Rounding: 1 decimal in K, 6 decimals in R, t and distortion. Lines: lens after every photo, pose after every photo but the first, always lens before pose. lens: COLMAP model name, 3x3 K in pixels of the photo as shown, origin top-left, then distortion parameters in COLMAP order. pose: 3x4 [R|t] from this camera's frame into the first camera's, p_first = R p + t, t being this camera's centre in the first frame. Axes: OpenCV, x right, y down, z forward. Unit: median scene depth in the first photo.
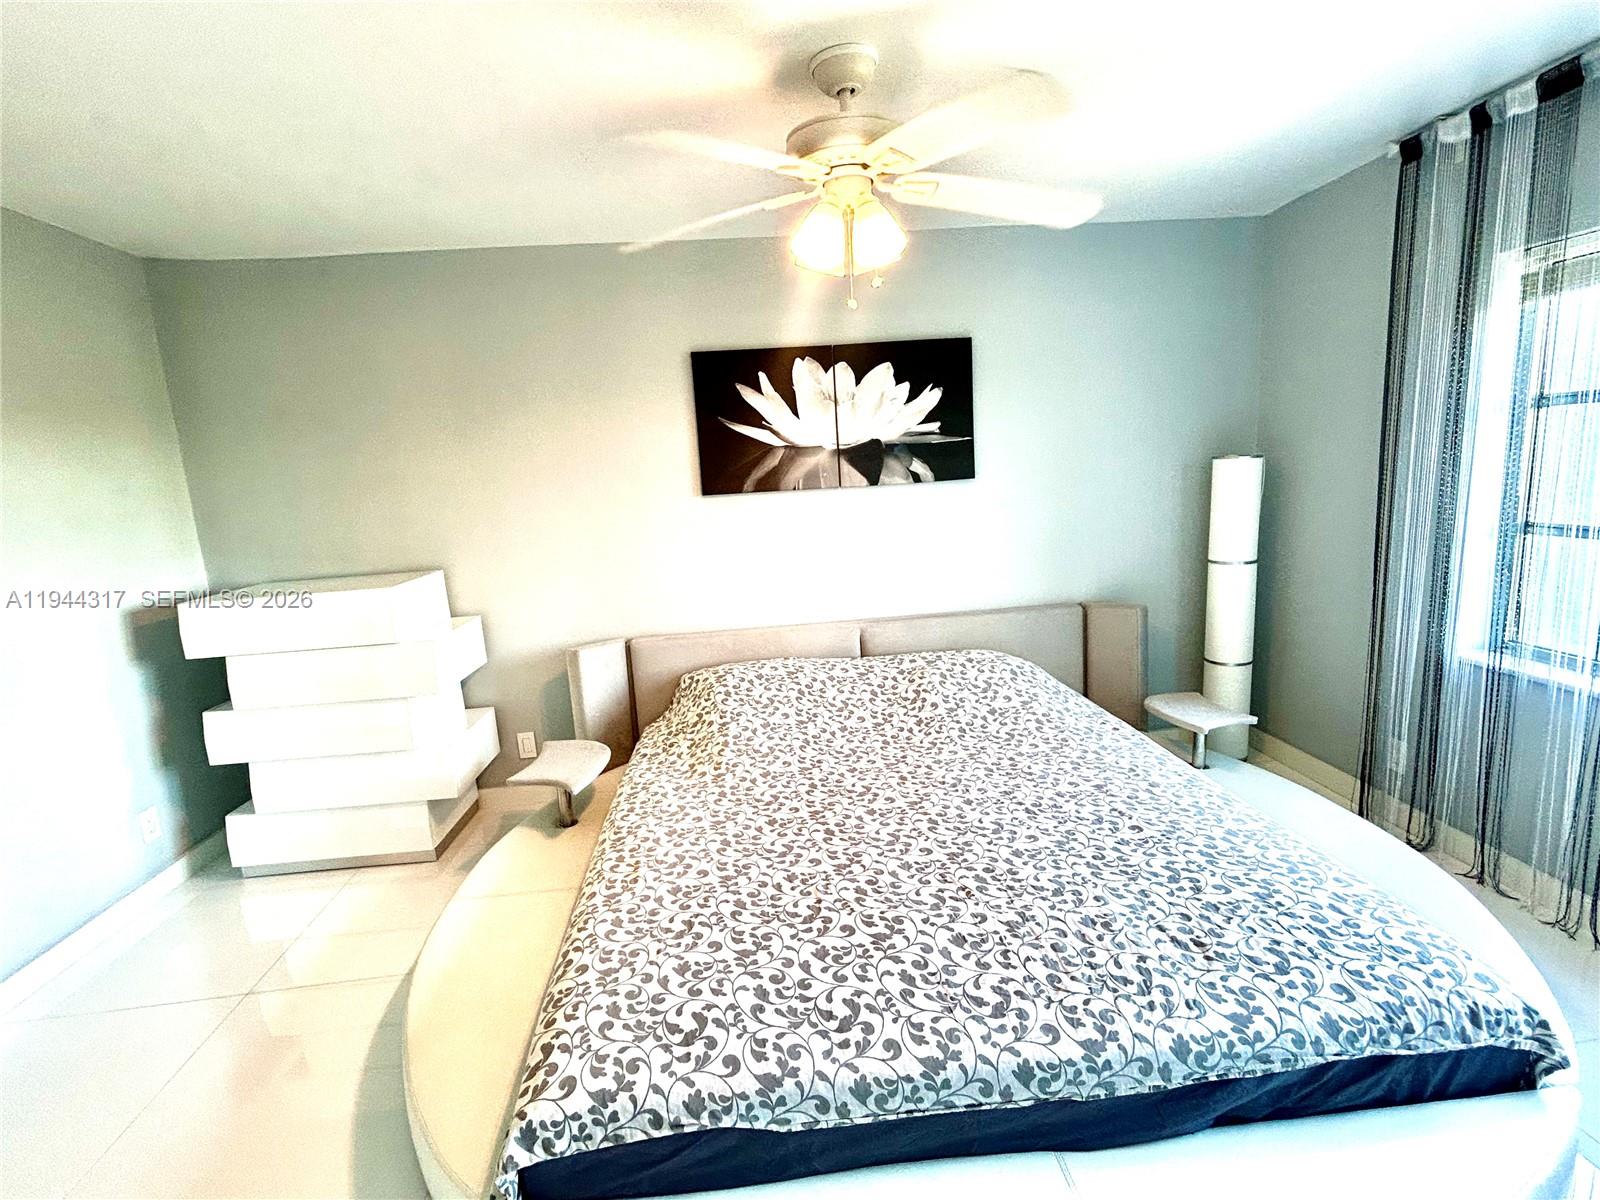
lens RADIAL K [[742.6, 0, 813.9], [0, 742.6, 598.1], [0, 0, 1]] dist [0.001253, -0.000007]
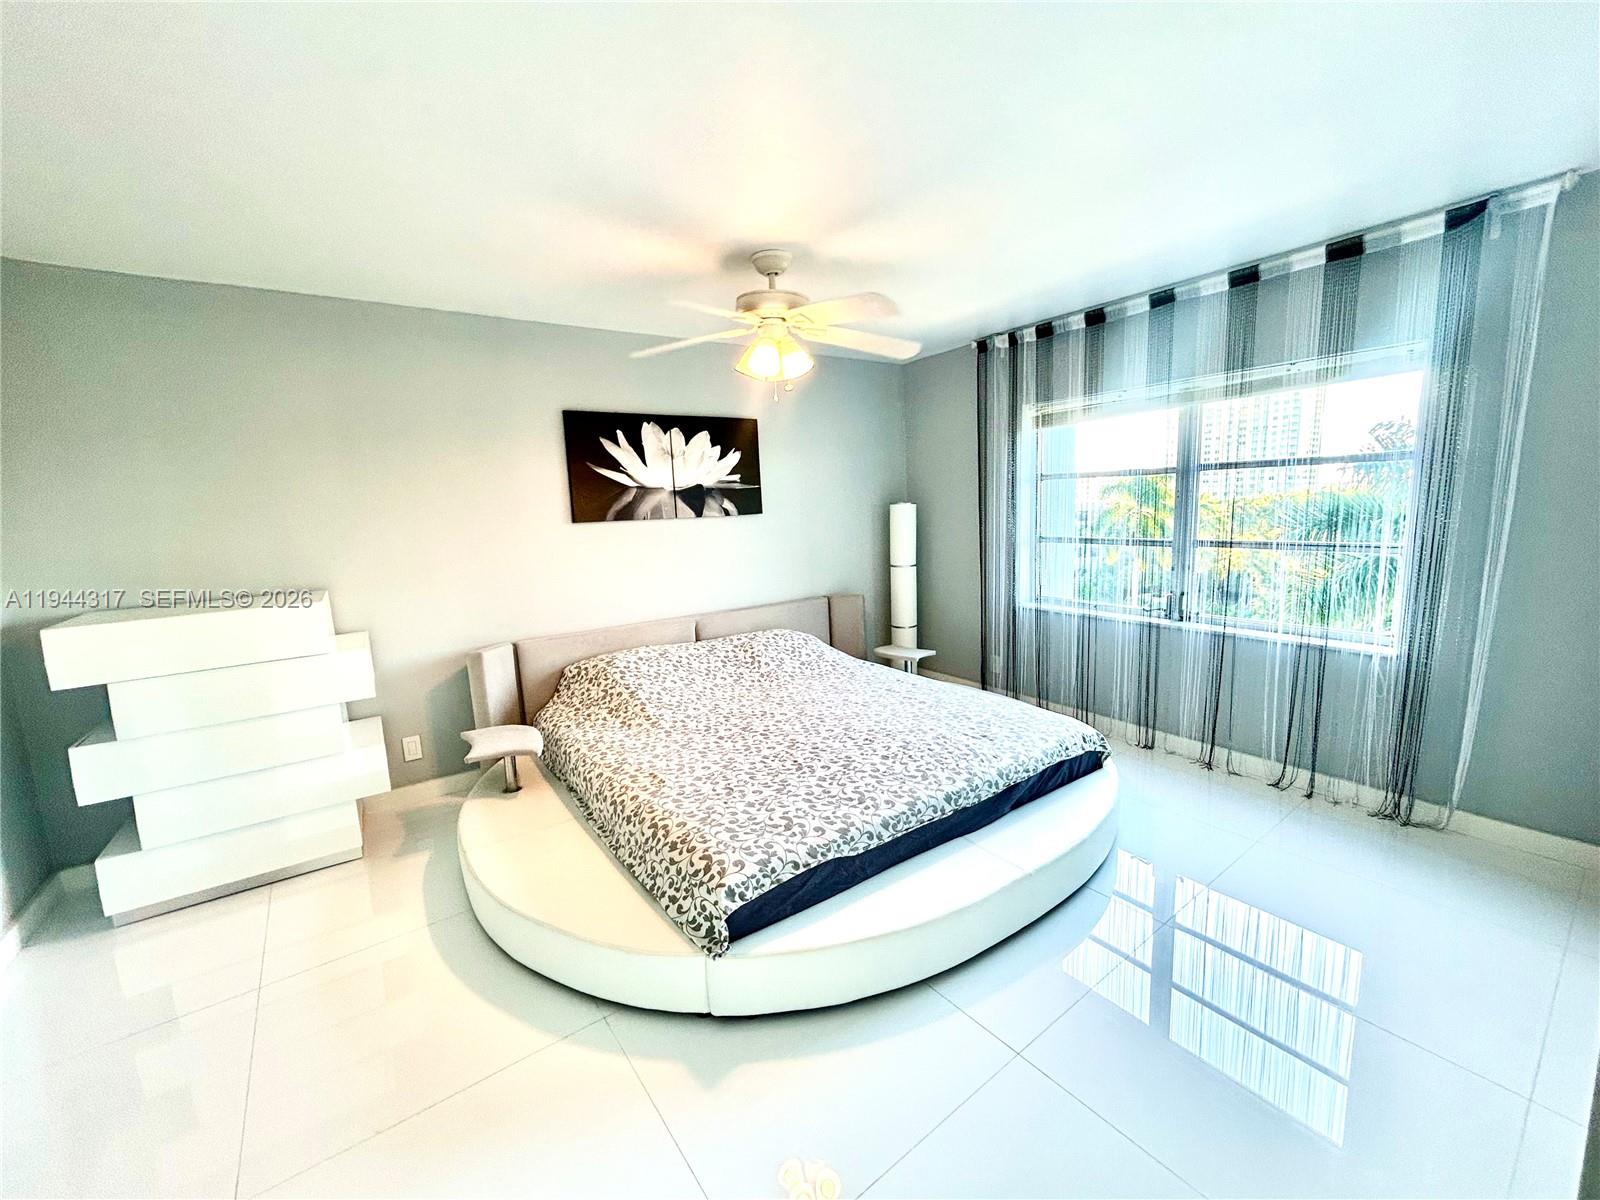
lens RADIAL K [[645.7, 0, 806.2], [0, 645.7, 604.2], [0, 0, 1]] dist [0.001559, -0.000143]
pose [[0.857753, -0.054719, 0.511142, -0.497947], [0.078428, 0.996608, -0.024922, 0.075804], [-0.508045, 0.061465, 0.859135, -0.179223]]
